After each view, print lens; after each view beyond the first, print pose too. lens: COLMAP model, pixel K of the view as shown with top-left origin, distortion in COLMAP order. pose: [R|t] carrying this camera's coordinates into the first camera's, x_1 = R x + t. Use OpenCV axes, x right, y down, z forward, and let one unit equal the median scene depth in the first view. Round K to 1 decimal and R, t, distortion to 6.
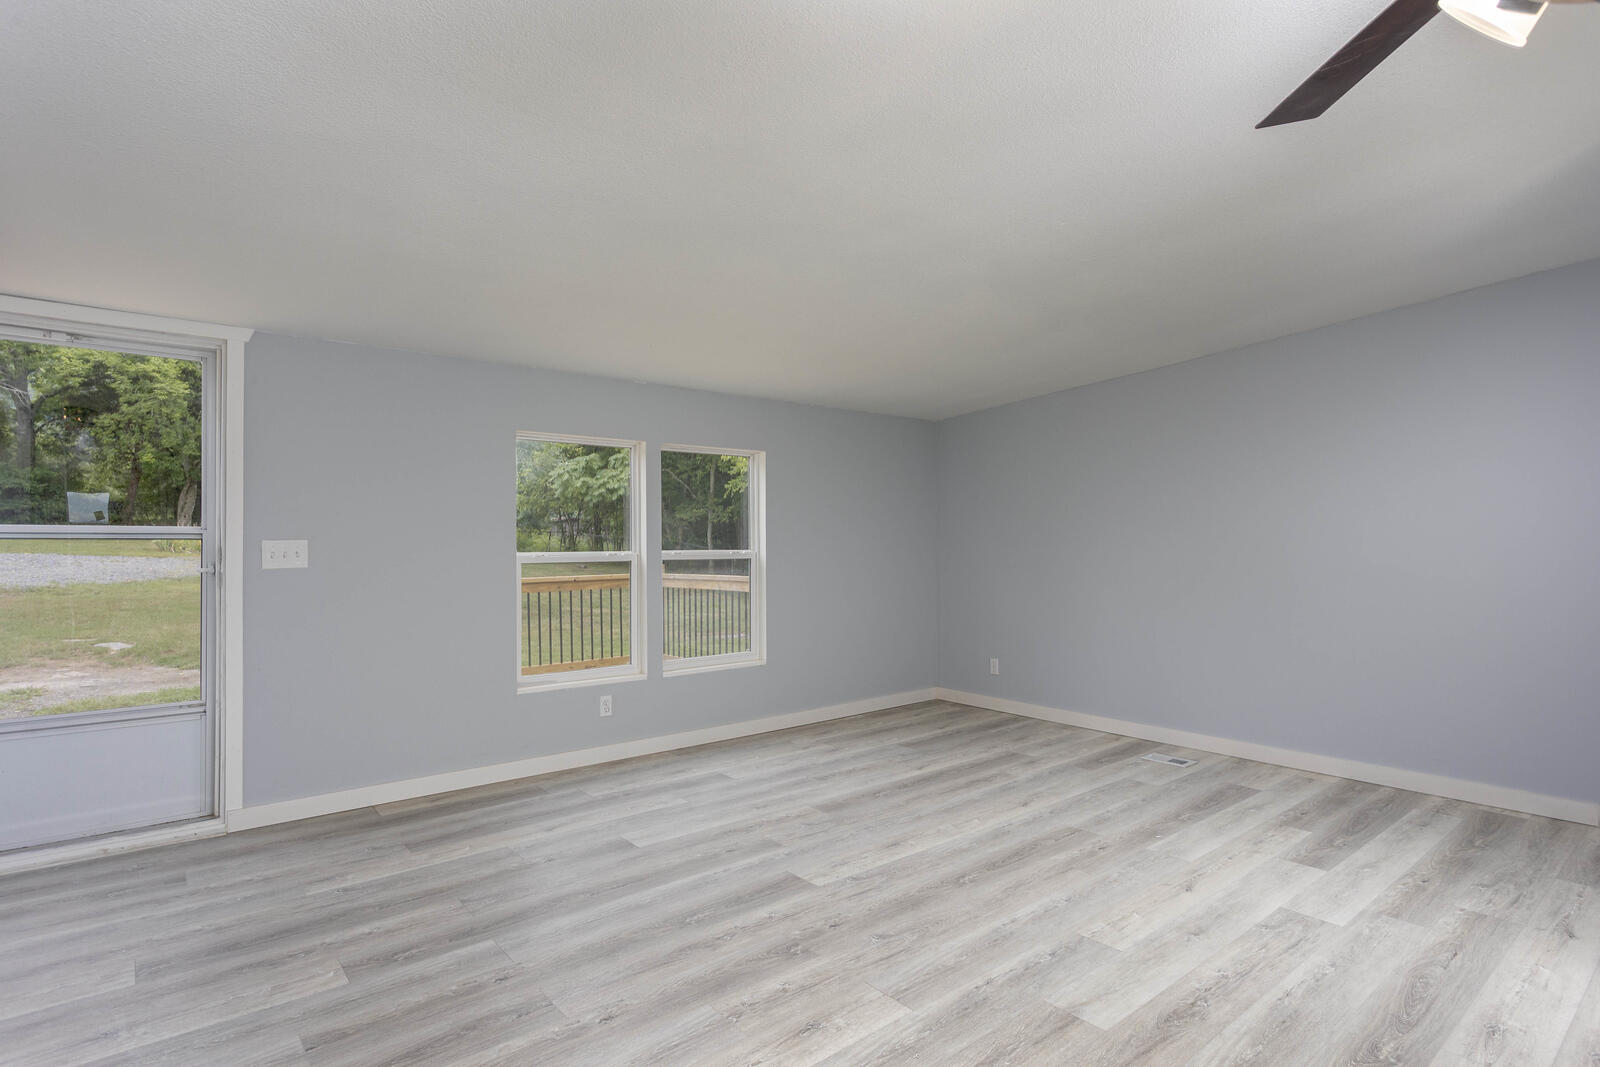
lens RADIAL K [[798.1, 0, 797.9], [0, 798.1, 536.5], [0, 0, 1]] dist [-0.003650, -0.000116]
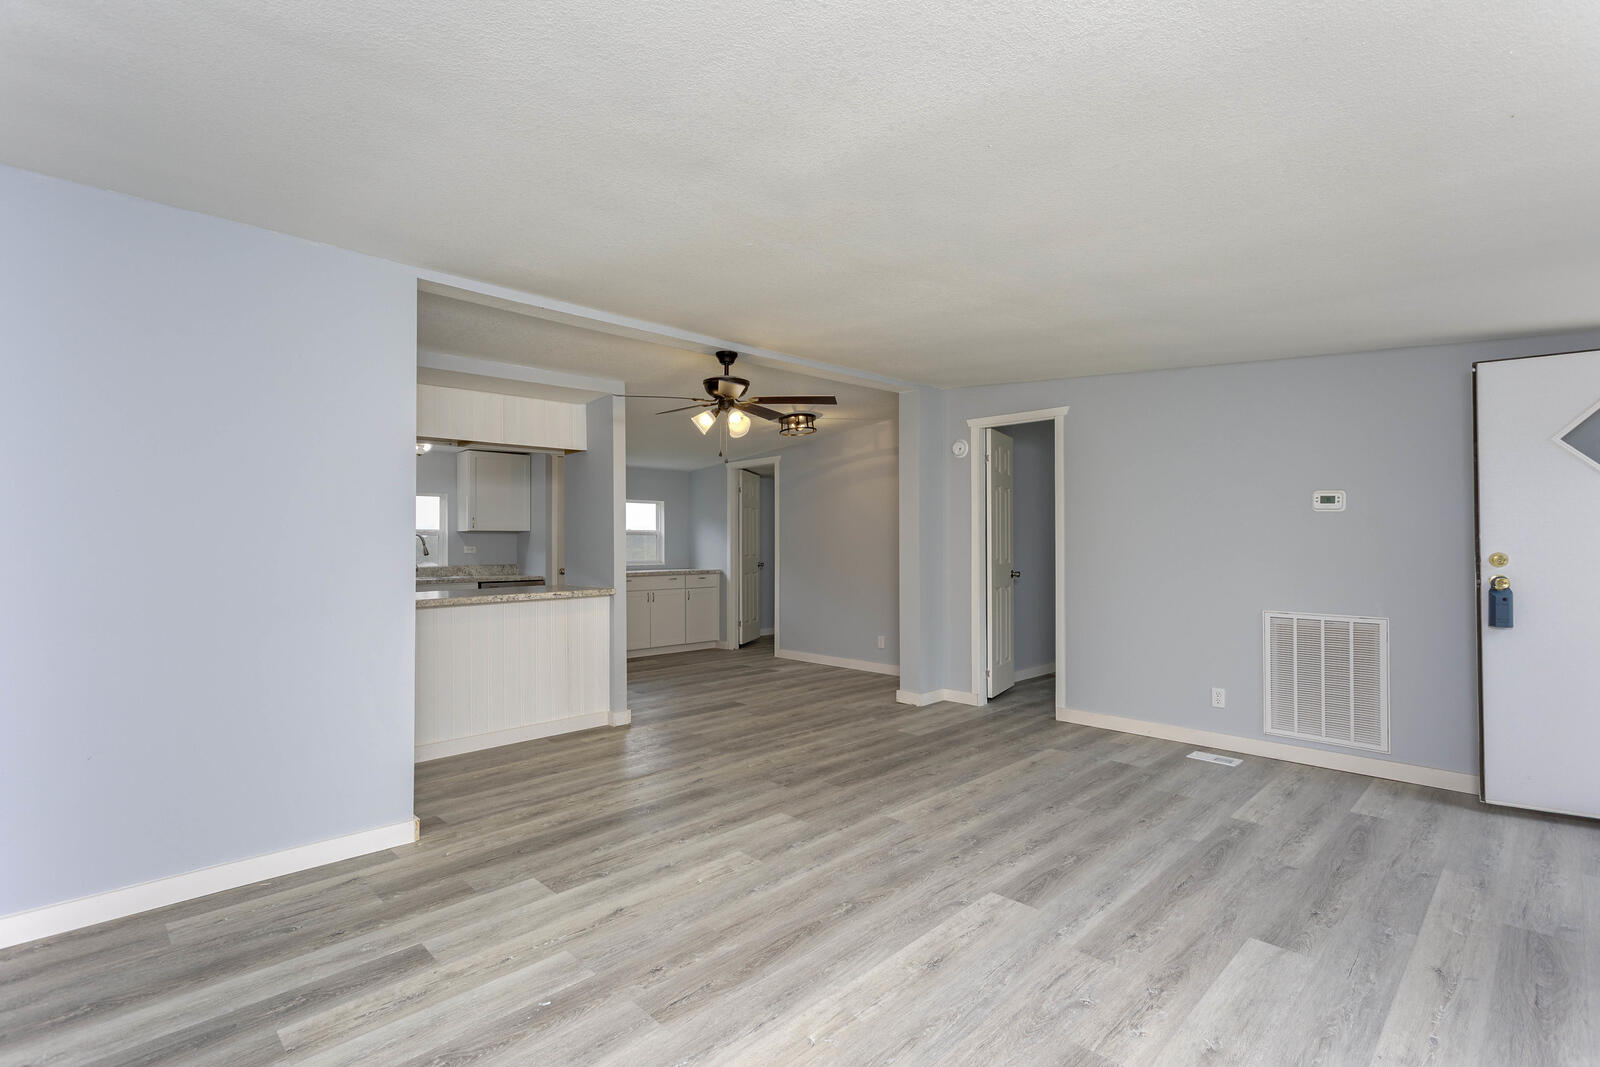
lens RADIAL K [[762.2, 0, 802.5], [0, 762.2, 534.4], [0, 0, 1]] dist [-0.001015, 0.001009]
pose [[-0.995257, 0.005441, -0.097133, 0.370747], [0.006562, 0.999915, -0.011227, -0.003137], [0.097064, -0.011811, -0.995208, 2.033197]]
